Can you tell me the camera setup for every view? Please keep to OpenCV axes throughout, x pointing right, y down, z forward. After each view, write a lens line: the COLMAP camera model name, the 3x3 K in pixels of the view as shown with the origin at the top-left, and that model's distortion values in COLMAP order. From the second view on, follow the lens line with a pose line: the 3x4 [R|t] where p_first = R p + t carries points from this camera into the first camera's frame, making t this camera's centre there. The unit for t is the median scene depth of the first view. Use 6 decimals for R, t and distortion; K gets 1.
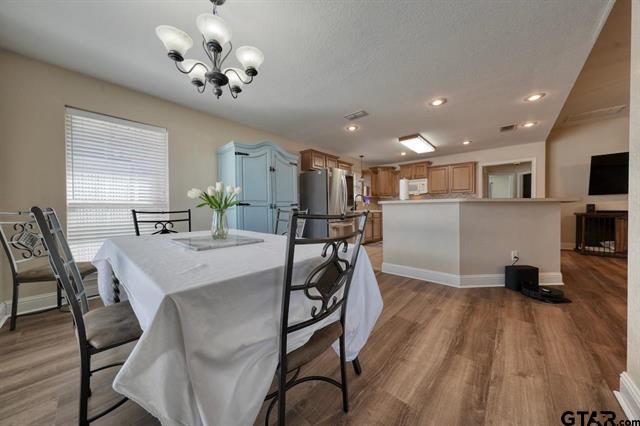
lens RADIAL K [[216.4, 0, 320.2], [0, 216.4, 210.7], [0, 0, 1]] dist [-0.008143, 0.001710]
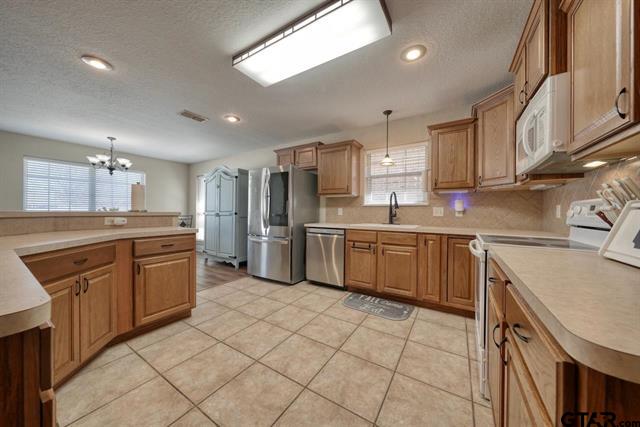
lens RADIAL K [[216.4, 0, 321.3], [0, 216.4, 213.4], [0, 0, 1]] dist [-0.008143, 0.001710]
pose [[0.165946, 0.014149, -0.986033, 0.871409], [-0.014265, 0.999827, 0.011946, -0.041153], [0.986032, 0.012083, 0.166119, 1.048168]]
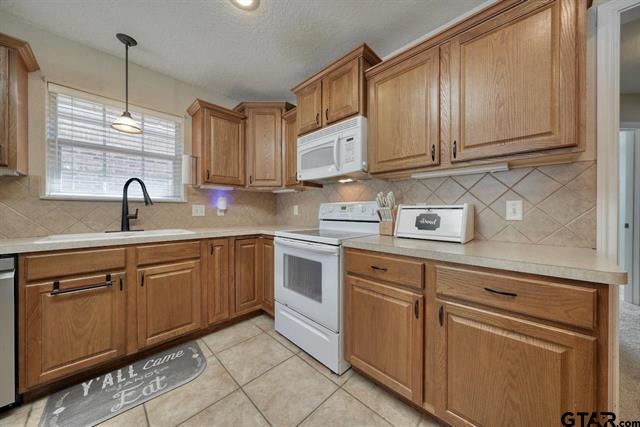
lens RADIAL K [[216.4, 0, 320.7], [0, 216.4, 212.7], [0, 0, 1]] dist [-0.008143, 0.001710]
pose [[0.998832, 0.007049, -0.047812, 0.618563], [-0.007035, 0.999975, 0.000460, -0.039977], [0.047814, -0.000123, 0.998856, 0.989481]]
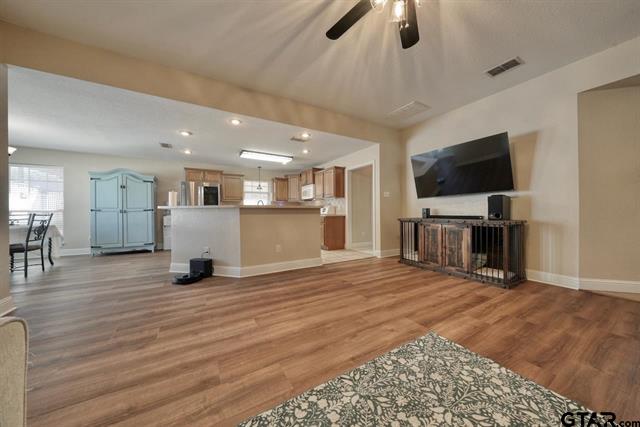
lens RADIAL K [[216.4, 0, 321.4], [0, 216.4, 213.8], [0, 0, 1]] dist [-0.008143, 0.001710]
pose [[0.952574, 0.004001, -0.304281, 1.162417], [-0.003002, 0.999988, 0.003749, -0.010174], [0.304293, -0.002657, 0.952575, -0.003908]]
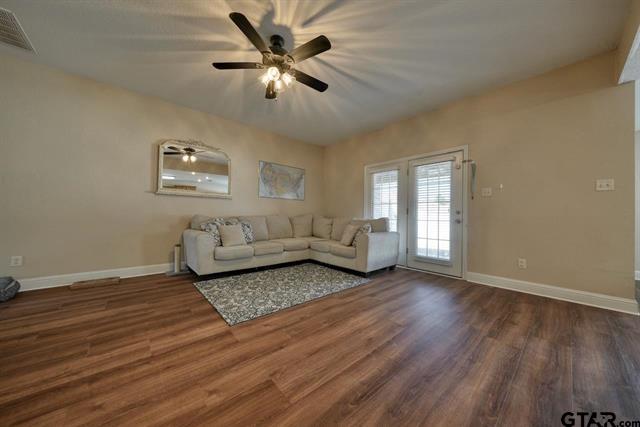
lens RADIAL K [[216.4, 0, 320.6], [0, 216.4, 213.3], [0, 0, 1]] dist [-0.008143, 0.001710]
pose [[-0.992212, -0.006854, 0.124374, 1.008204], [-0.007659, 0.999953, -0.005993, -0.014730], [-0.124328, -0.006899, -0.992217, 0.828585]]
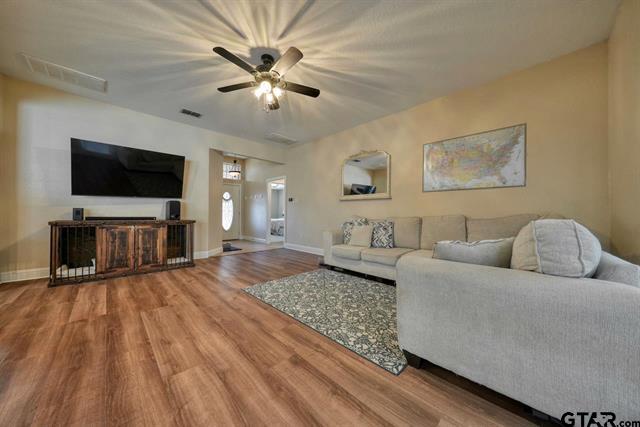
lens RADIAL K [[216.4, 0, 321.2], [0, 216.4, 212.4], [0, 0, 1]] dist [-0.008143, 0.001710]
pose [[0.056816, 0.016736, 0.998244, 0.617887], [-0.003330, 0.999857, -0.016573, -0.007144], [-0.998379, -0.002382, 0.056864, 0.160273]]
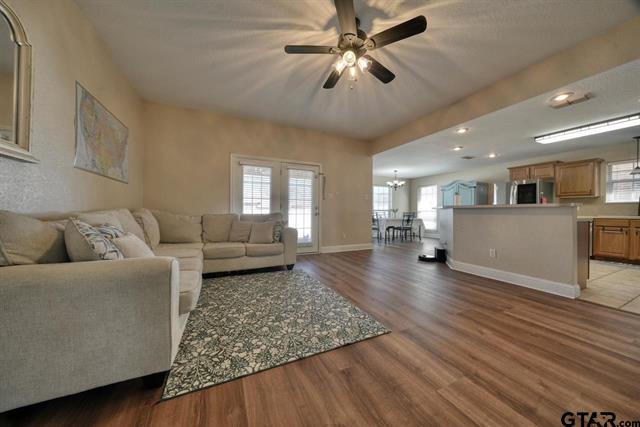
lens RADIAL K [[216.4, 0, 320.0], [0, 216.4, 212.7], [0, 0, 1]] dist [-0.008143, 0.001710]
pose [[-0.394910, 0.006256, -0.918699, 1.645067], [-0.008813, 0.999905, 0.010597, -0.013780], [0.918678, 0.012281, -0.394817, 0.463223]]
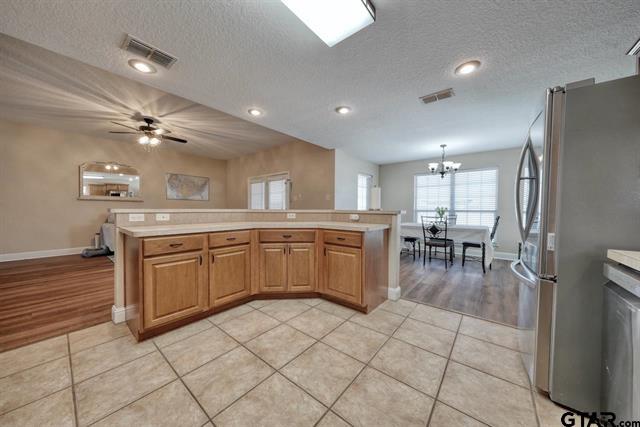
lens RADIAL K [[216.4, 0, 321.0], [0, 216.4, 212.9], [0, 0, 1]] dist [-0.008143, 0.001710]
pose [[-0.999077, 0.001186, -0.042929, 0.459397], [0.000148, 0.999708, 0.024175, -0.040144], [0.042945, 0.024147, -0.998786, 1.326083]]
